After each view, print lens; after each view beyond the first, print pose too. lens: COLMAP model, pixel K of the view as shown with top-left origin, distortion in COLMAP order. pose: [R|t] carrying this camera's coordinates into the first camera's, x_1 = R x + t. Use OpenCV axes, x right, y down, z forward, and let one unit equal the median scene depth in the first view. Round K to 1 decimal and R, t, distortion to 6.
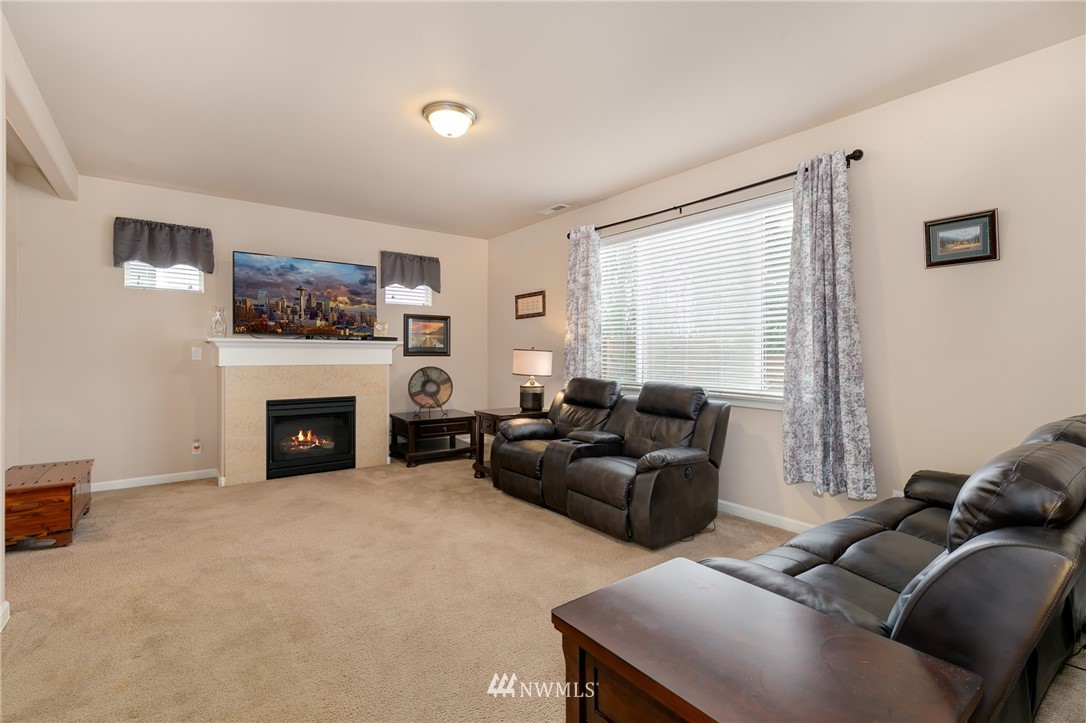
lens RADIAL K [[500.2, 0, 561.6], [0, 500.2, 353.7], [0, 0, 1]] dist [0.009512, 0.000346]
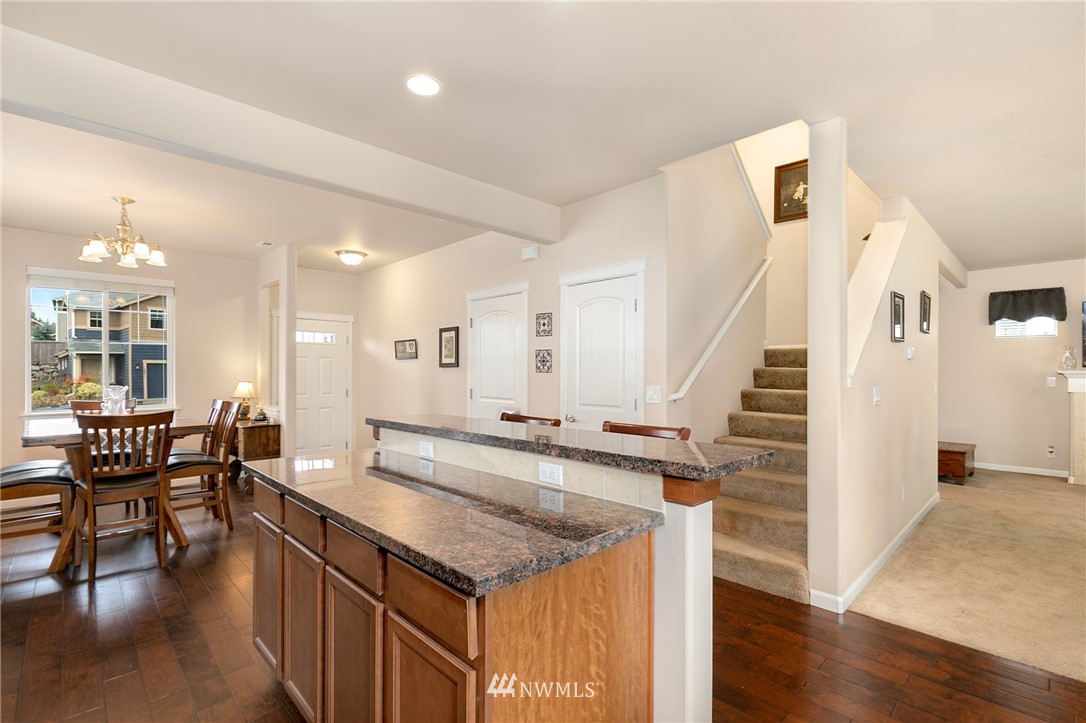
lens RADIAL K [[500.2, 0, 544.3], [0, 500.2, 365.9], [0, 0, 1]] dist [0.009512, 0.000346]
pose [[0.106371, -0.008455, -0.994291, 0.495149], [-0.006826, 0.999934, -0.009233, -0.022793], [0.994303, 0.007769, 0.106306, -0.511850]]
